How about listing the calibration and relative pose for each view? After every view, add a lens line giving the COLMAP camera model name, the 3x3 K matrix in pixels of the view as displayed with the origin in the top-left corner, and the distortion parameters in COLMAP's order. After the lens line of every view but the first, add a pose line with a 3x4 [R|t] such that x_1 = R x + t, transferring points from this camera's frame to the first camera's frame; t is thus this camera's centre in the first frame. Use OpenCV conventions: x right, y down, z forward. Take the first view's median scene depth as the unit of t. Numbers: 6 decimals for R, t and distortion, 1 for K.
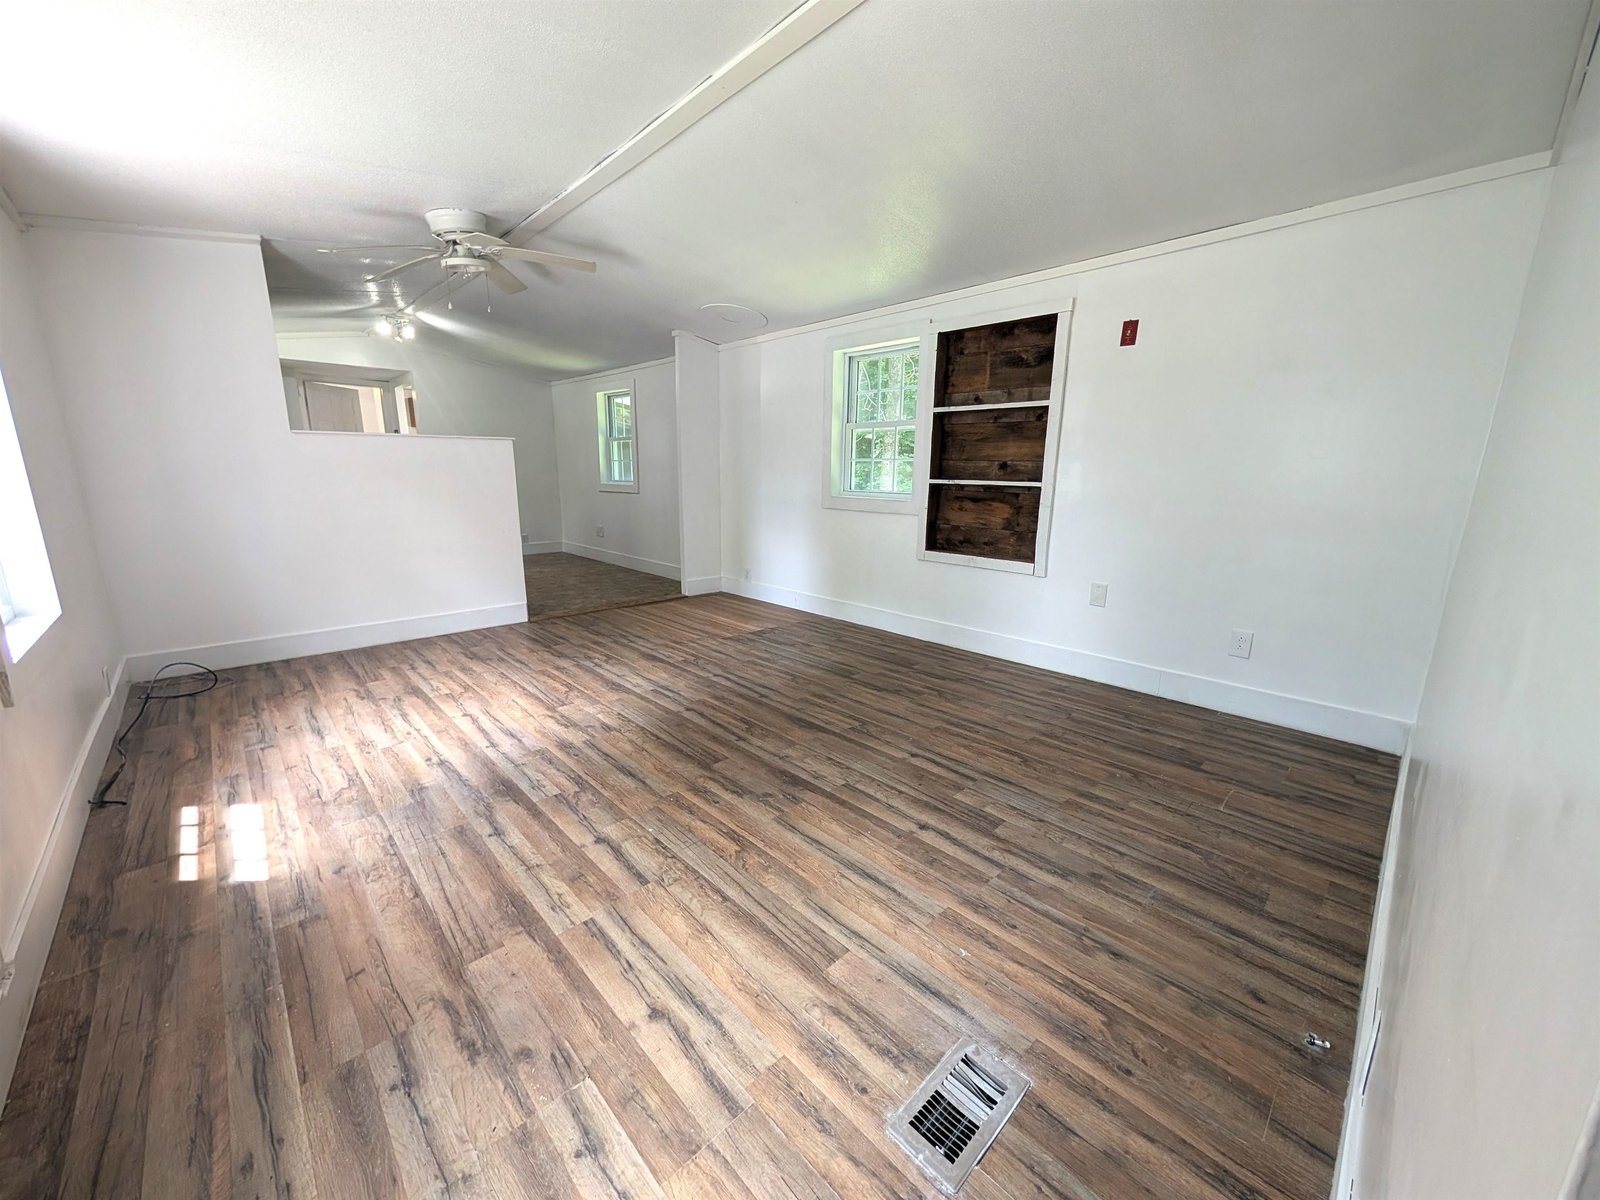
lens RADIAL K [[608.2, 0, 799.3], [0, 608.2, 604.7], [0, 0, 1]] dist [0.001303, 0.000427]
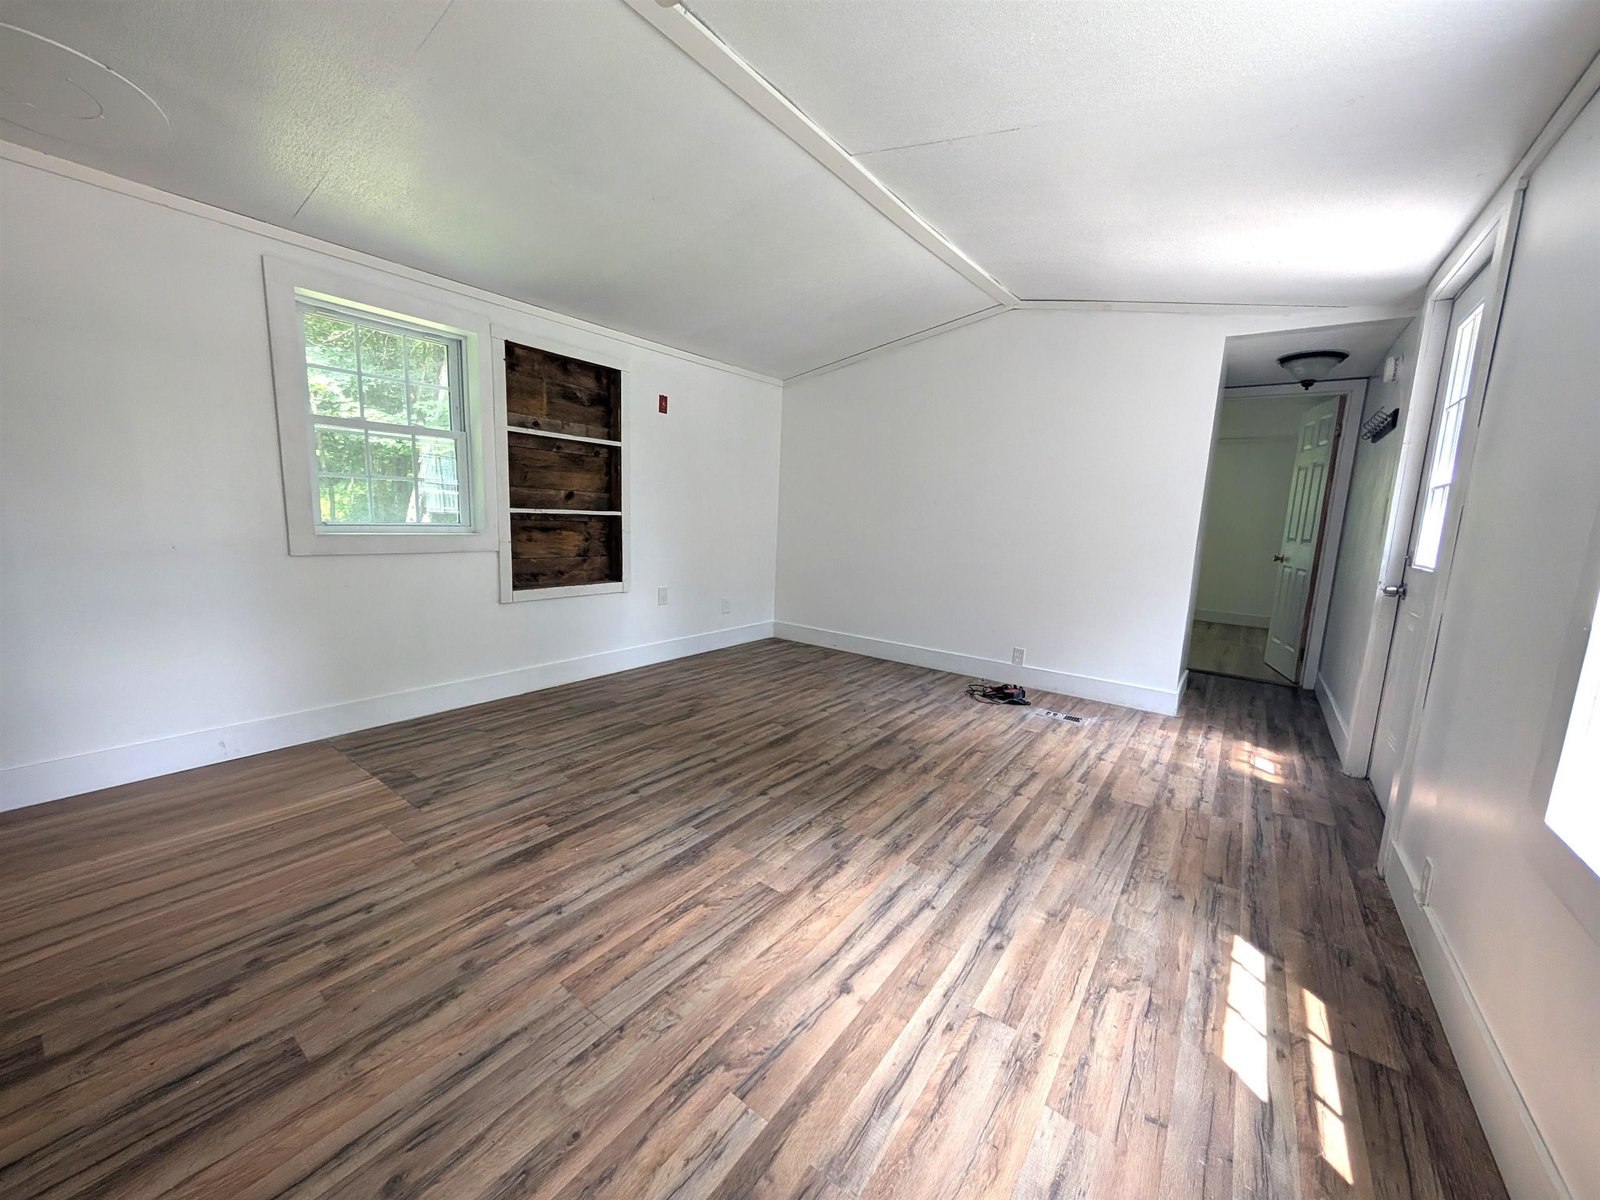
lens RADIAL K [[608.2, 0, 799.3], [0, 608.2, 604.7], [0, 0, 1]] dist [0.001303, 0.000427]
pose [[-0.165608, -0.167781, 0.971815, -1.015726], [0.173381, 0.965120, 0.196171, -0.247427], [-0.970831, 0.200982, -0.130741, 1.068908]]
